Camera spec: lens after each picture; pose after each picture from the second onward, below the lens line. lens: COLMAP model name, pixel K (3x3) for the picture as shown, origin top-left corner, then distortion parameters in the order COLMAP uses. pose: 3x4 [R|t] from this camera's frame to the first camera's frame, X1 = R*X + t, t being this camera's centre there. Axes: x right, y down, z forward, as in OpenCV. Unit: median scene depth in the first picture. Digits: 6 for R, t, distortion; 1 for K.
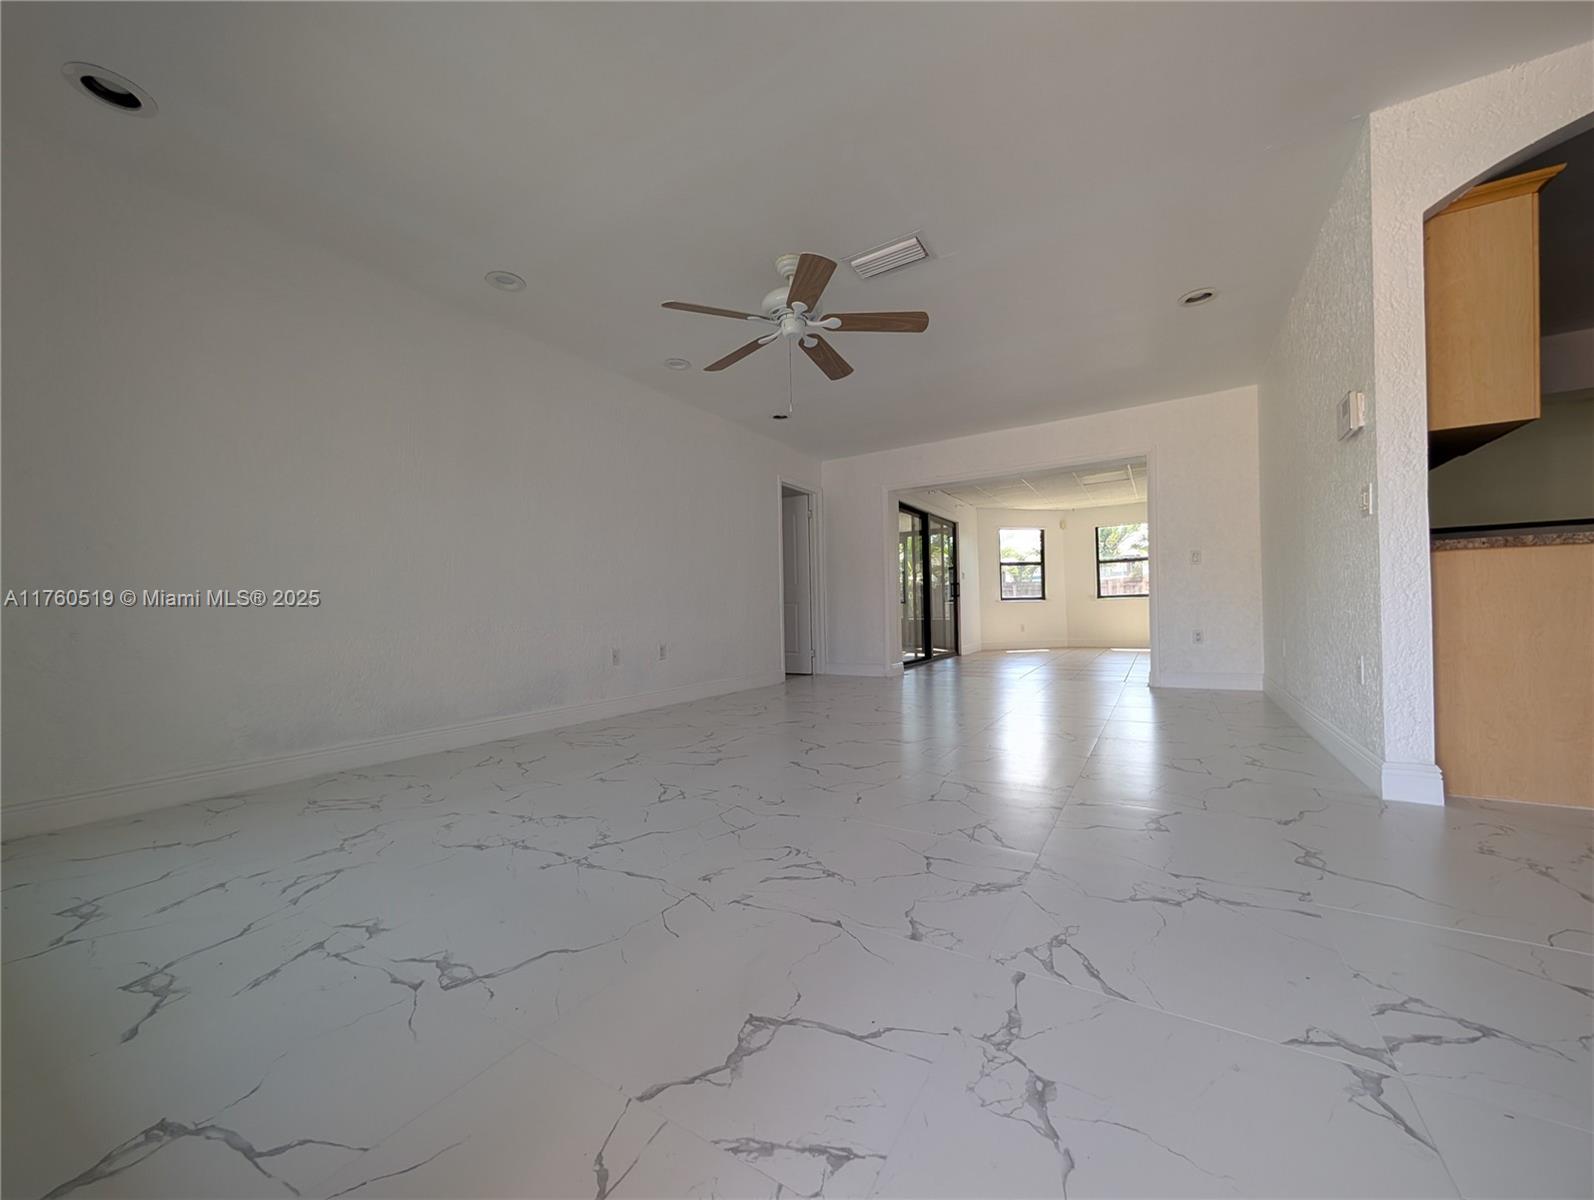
lens RADIAL K [[605.3, 0, 797.5], [0, 605.3, 610.7], [0, 0, 1]] dist [-0.000236, 0.000450]
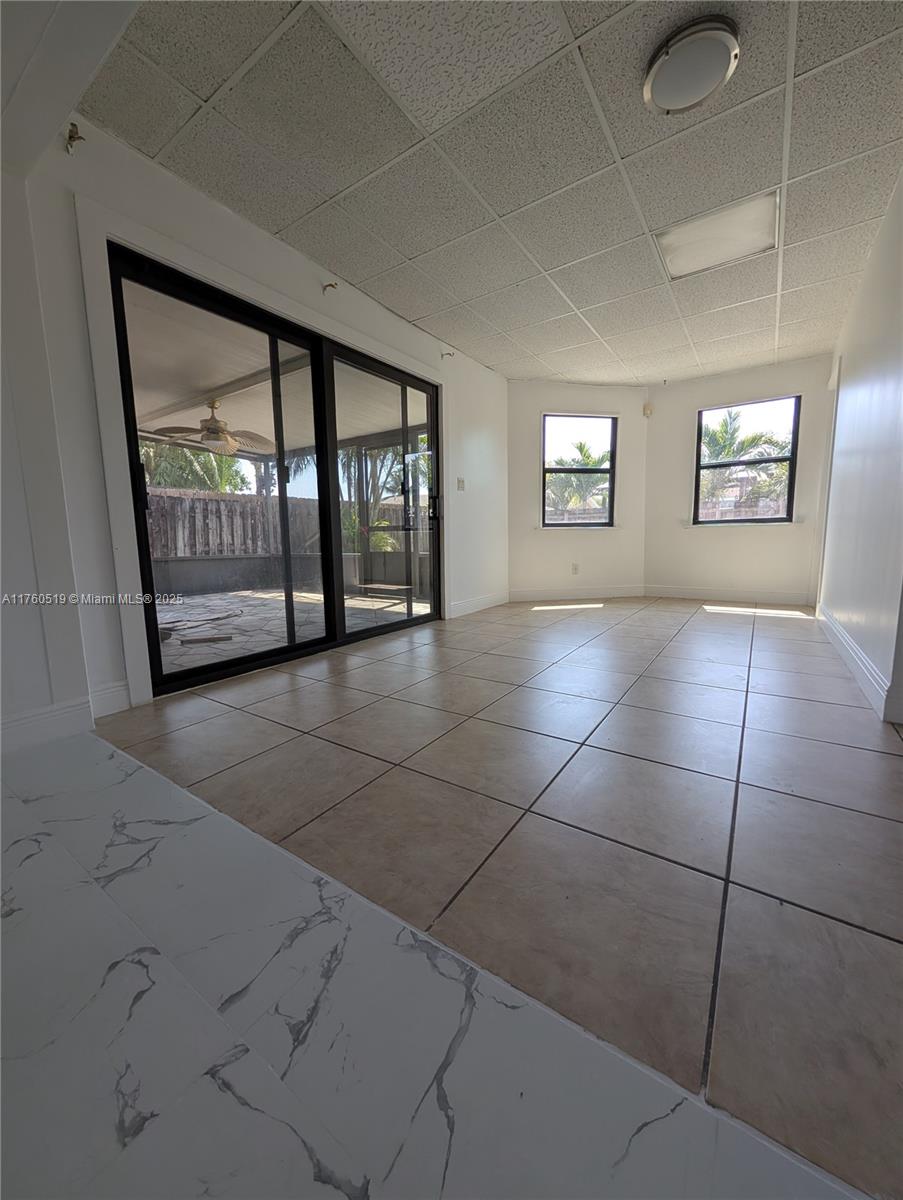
lens RADIAL K [[455.7, 0, 447.2], [0, 455.7, 599.3], [0, 0, 1]] dist [-0.000236, 0.000450]
pose [[0.998078, 0.016043, -0.059862, 1.102390], [-0.007597, 0.990300, 0.138735, -0.029187], [0.061507, -0.138013, 0.988519, 2.049484]]
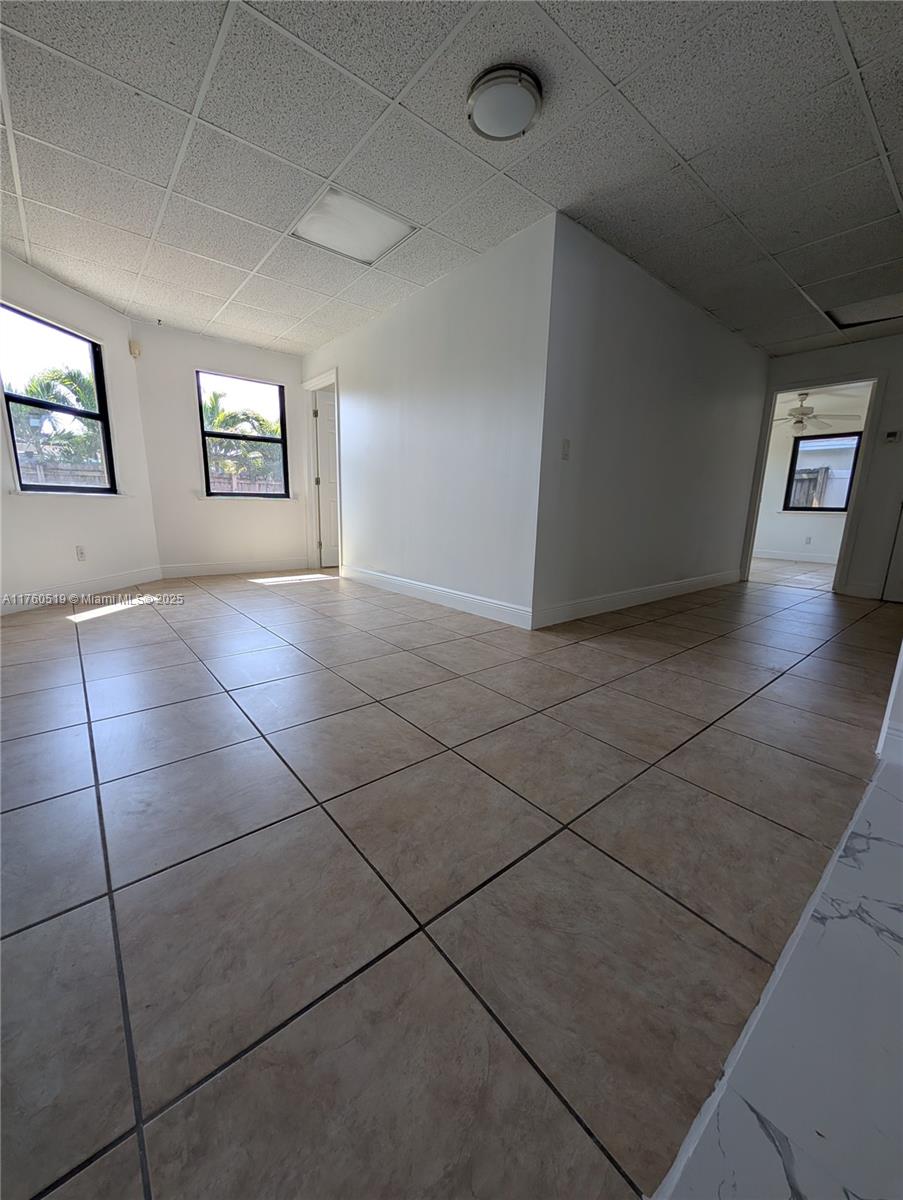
lens RADIAL K [[455.7, 0, 439.8], [0, 455.7, 599.0], [0, 0, 1]] dist [-0.000236, 0.000450]
pose [[0.335447, -0.161641, 0.928088, 0.548513], [-0.032714, 0.982577, 0.182955, -0.043129], [-0.941491, -0.091733, 0.324315, 2.612607]]
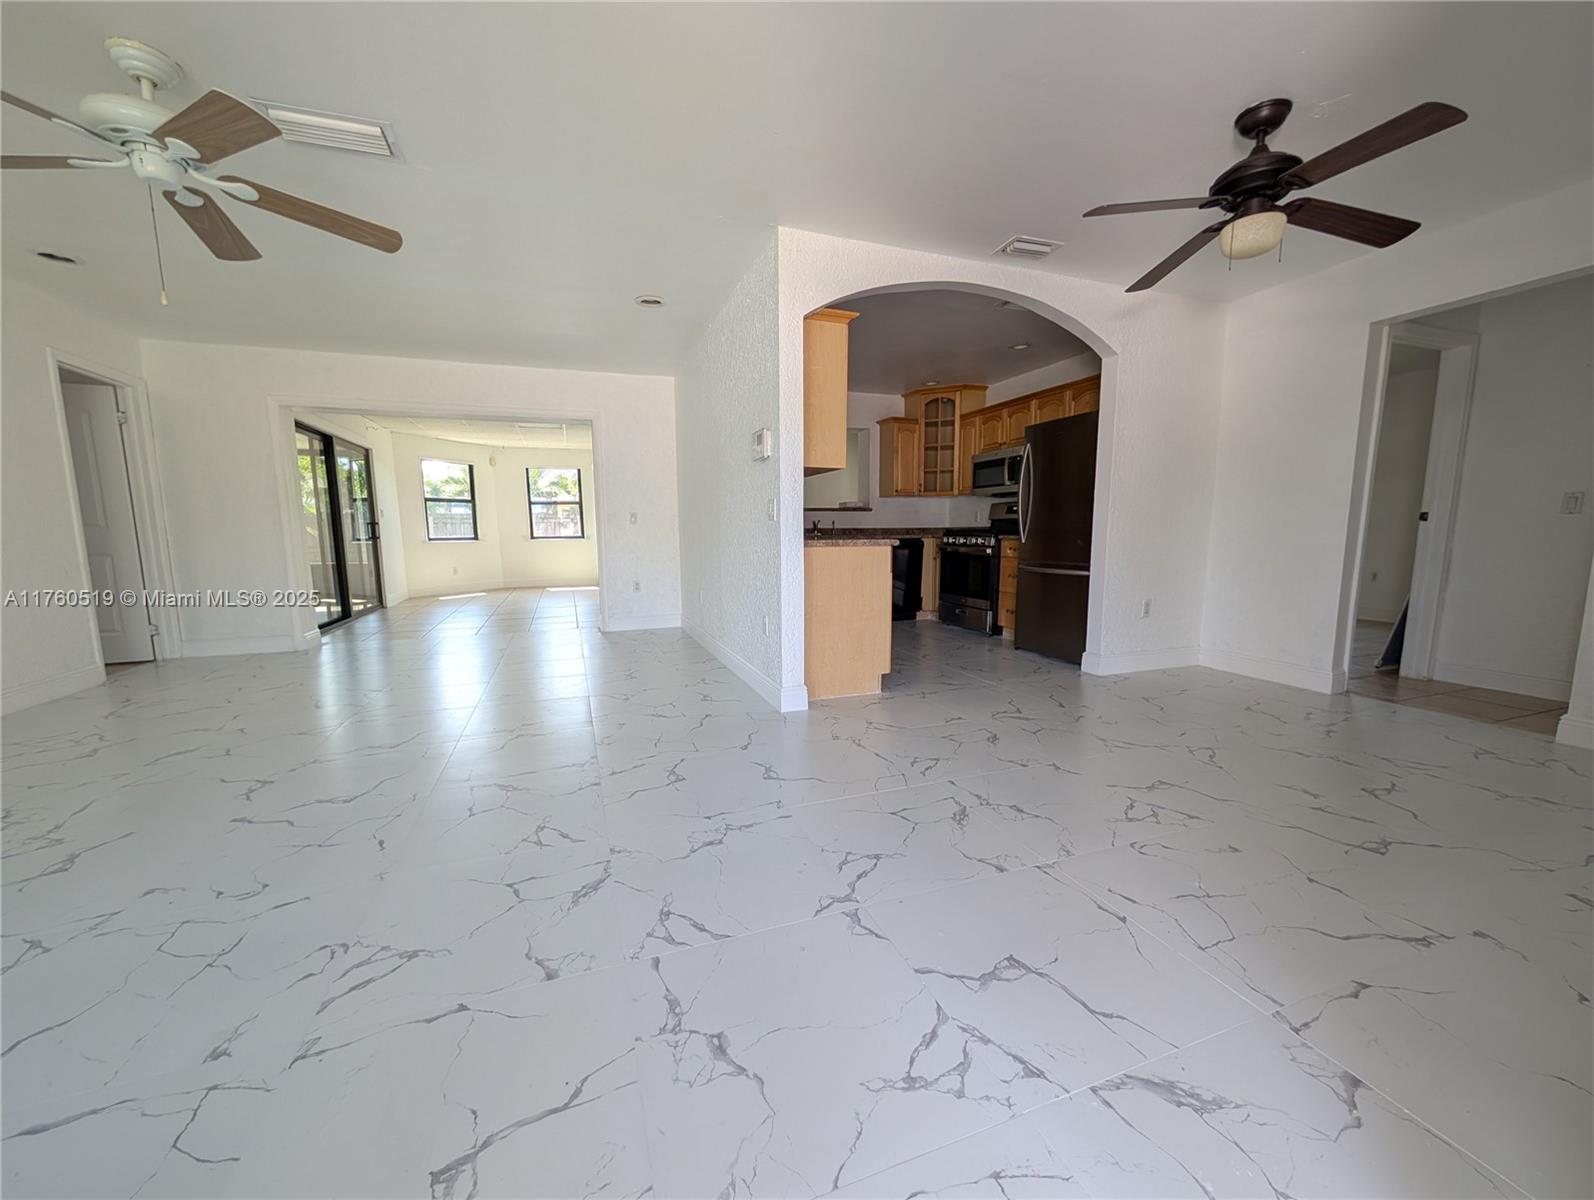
lens RADIAL K [[605.3, 0, 794.1], [0, 605.3, 611.4], [0, 0, 1]] dist [-0.000236, 0.000450]
pose [[0.620234, -0.086608, 0.779621, -0.155683], [-0.010275, 0.992904, 0.118476, -0.104864], [-0.784350, -0.081494, 0.614942, 0.051259]]
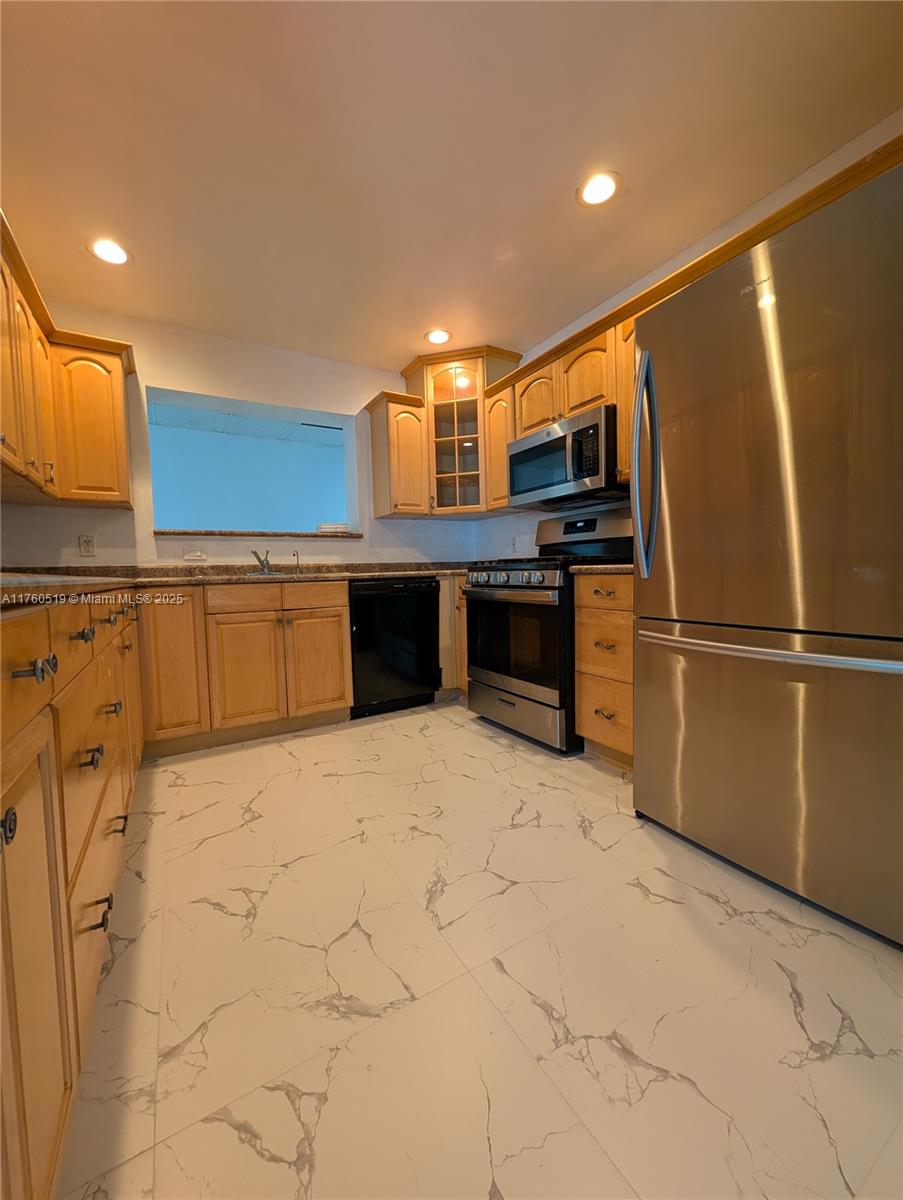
lens RADIAL K [[455.7, 0, 439.3], [0, 455.7, 597.2], [0, 0, 1]] dist [-0.000236, 0.000450]
pose [[0.479206, -0.038145, 0.876873, 1.131093], [0.013642, 0.999258, 0.036014, -0.102734], [-0.877596, -0.005295, 0.479371, 0.633764]]
